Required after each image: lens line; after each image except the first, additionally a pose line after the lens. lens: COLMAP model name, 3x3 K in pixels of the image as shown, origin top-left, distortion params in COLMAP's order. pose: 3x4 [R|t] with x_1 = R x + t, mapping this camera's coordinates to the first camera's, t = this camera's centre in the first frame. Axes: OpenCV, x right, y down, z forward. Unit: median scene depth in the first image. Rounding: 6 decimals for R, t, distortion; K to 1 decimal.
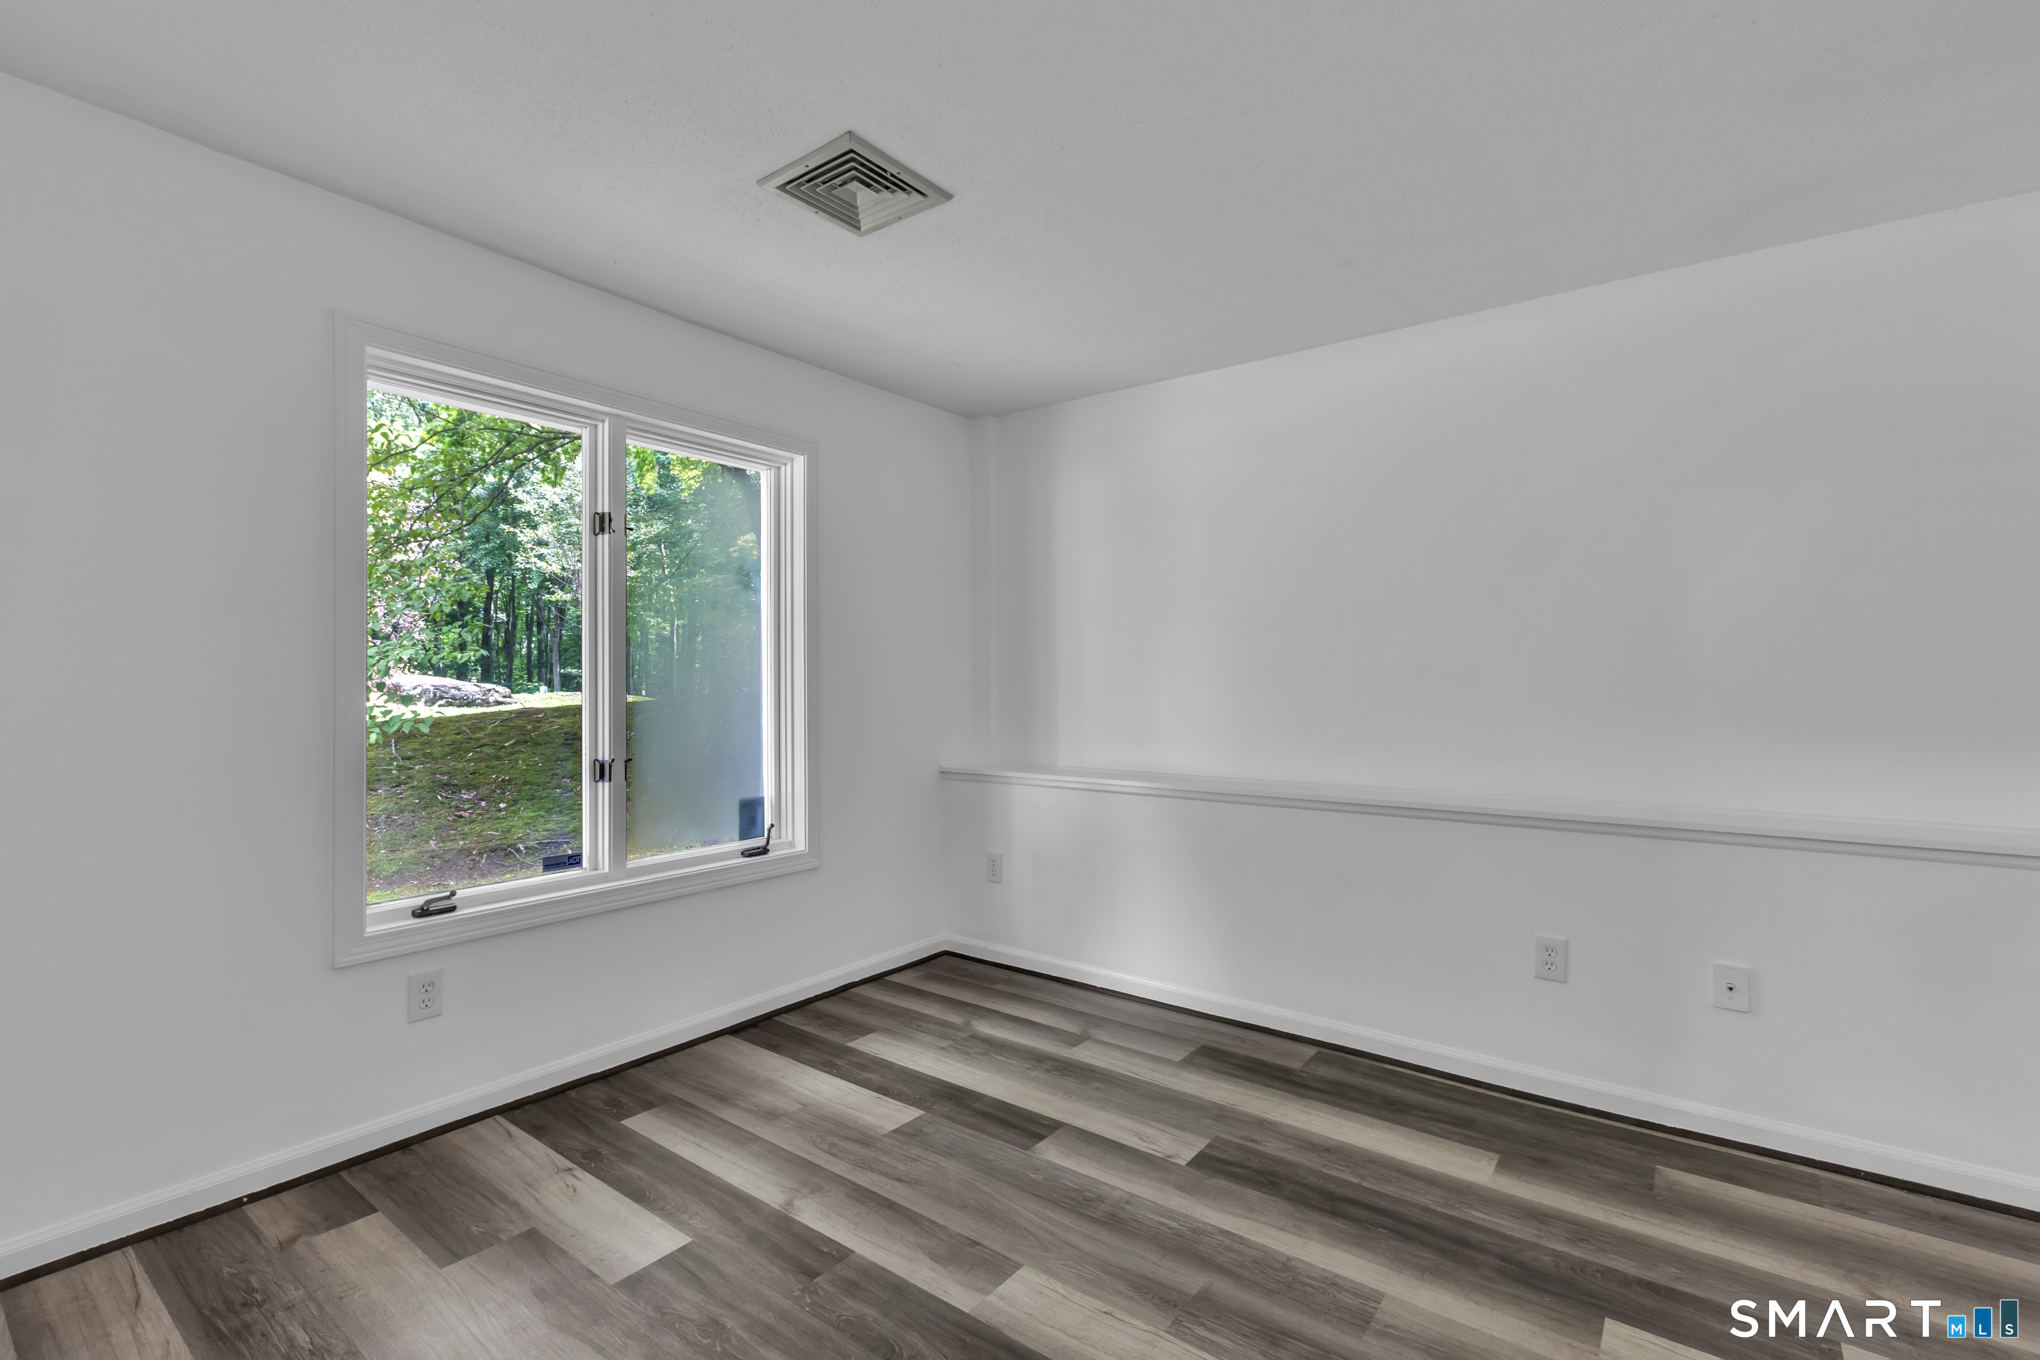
lens RADIAL K [[913.2, 0, 1019.9], [0, 913.2, 683.7], [0, 0, 1]] dist [0.001717, -0.000881]
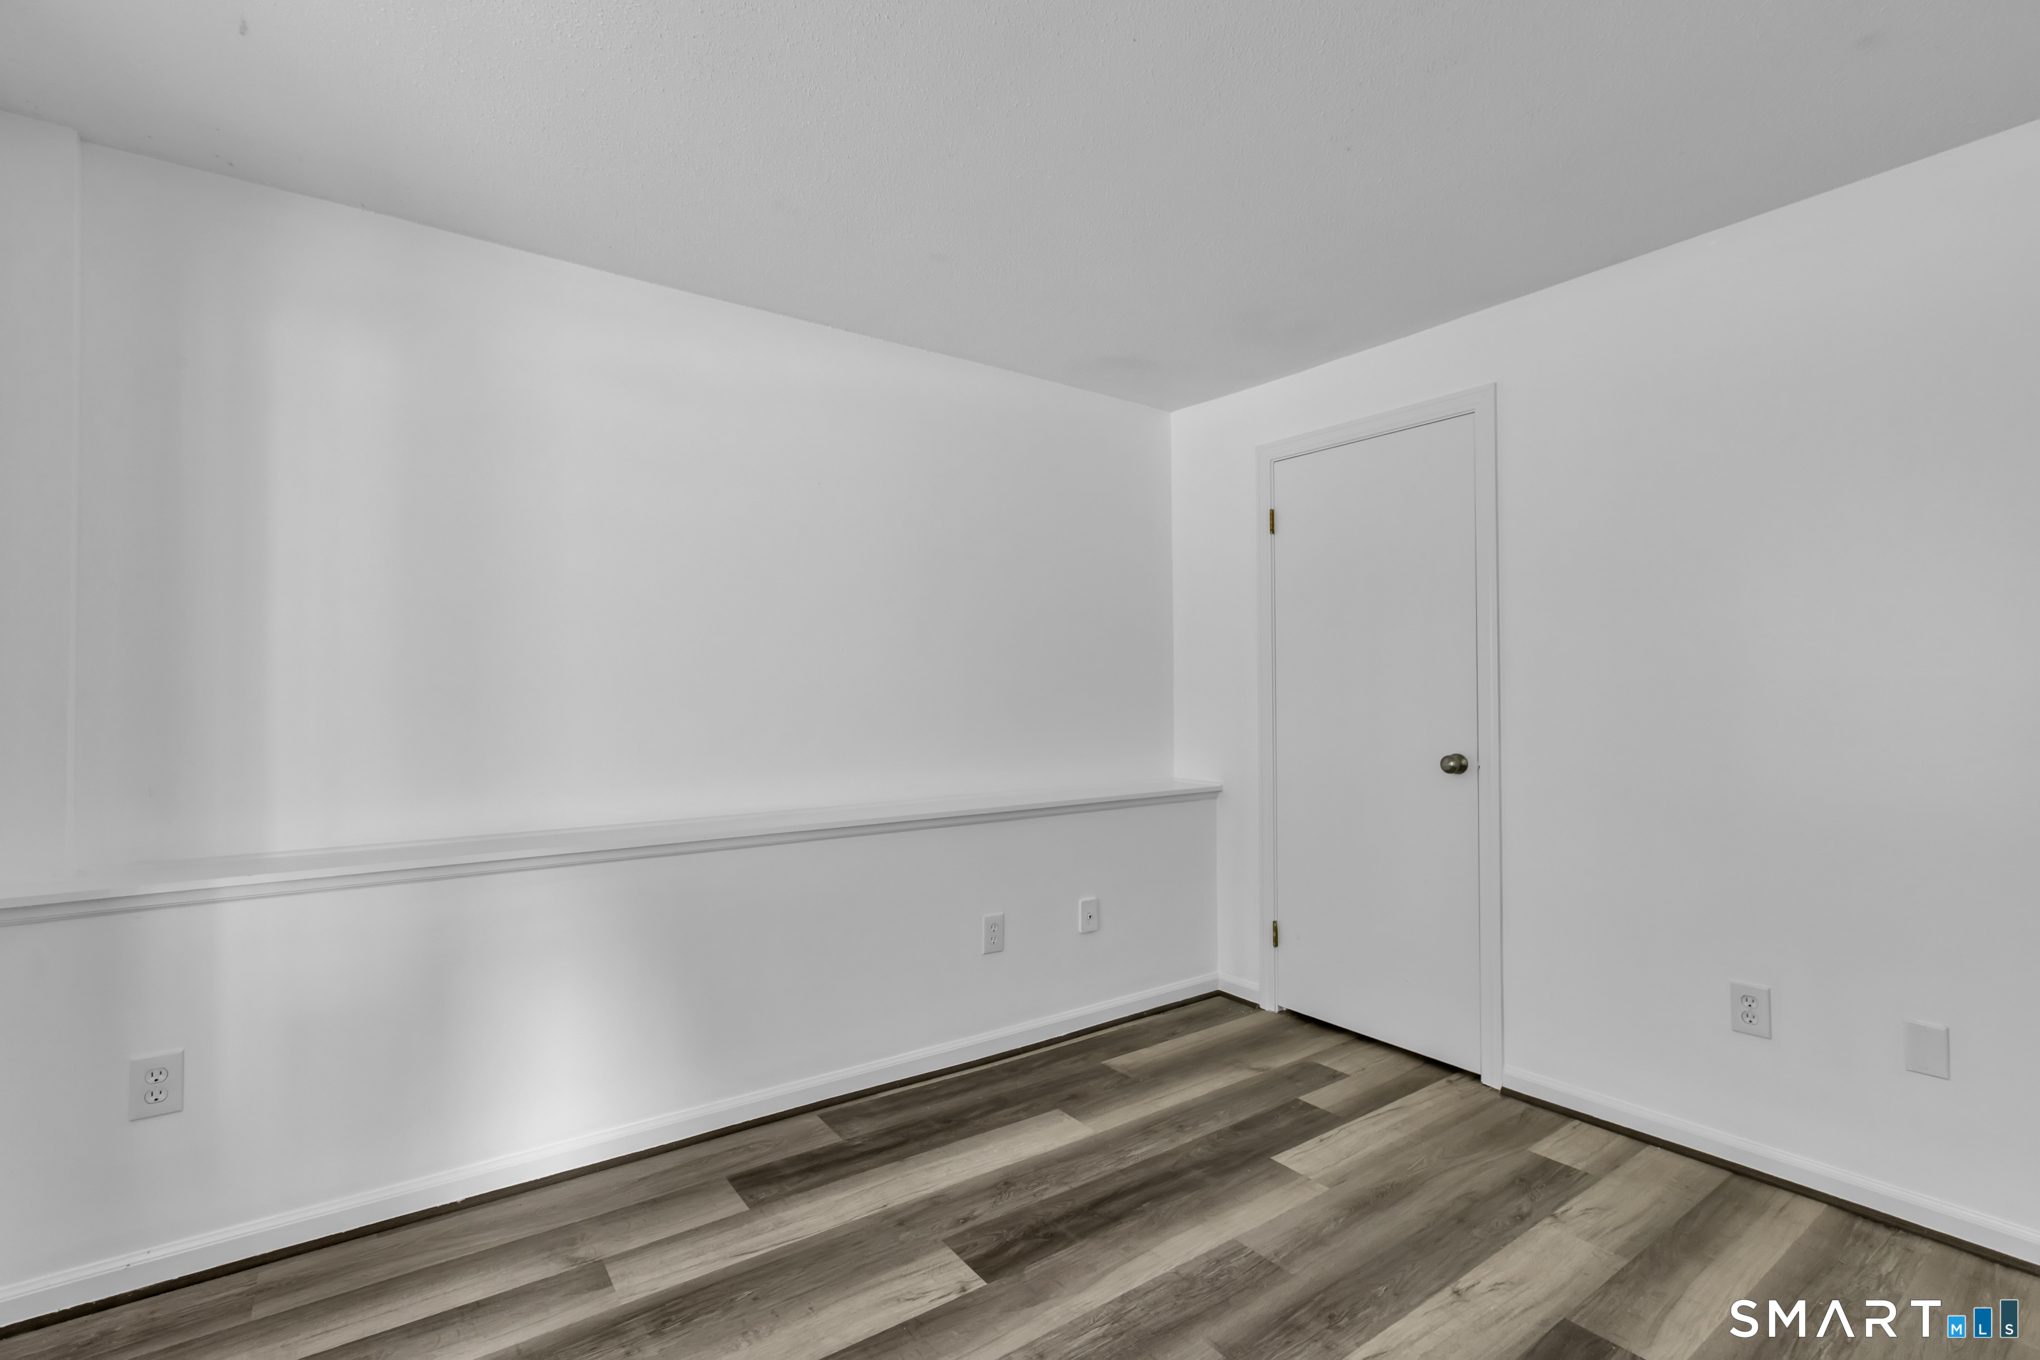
lens RADIAL K [[913.2, 0, 1014.1], [0, 913.2, 688.3], [0, 0, 1]] dist [0.001717, -0.000881]
pose [[0.301610, 0.003323, 0.953425, -0.554967], [0.007444, 0.999955, -0.005840, -0.003074], [-0.953402, 0.008859, 0.301572, 0.672589]]
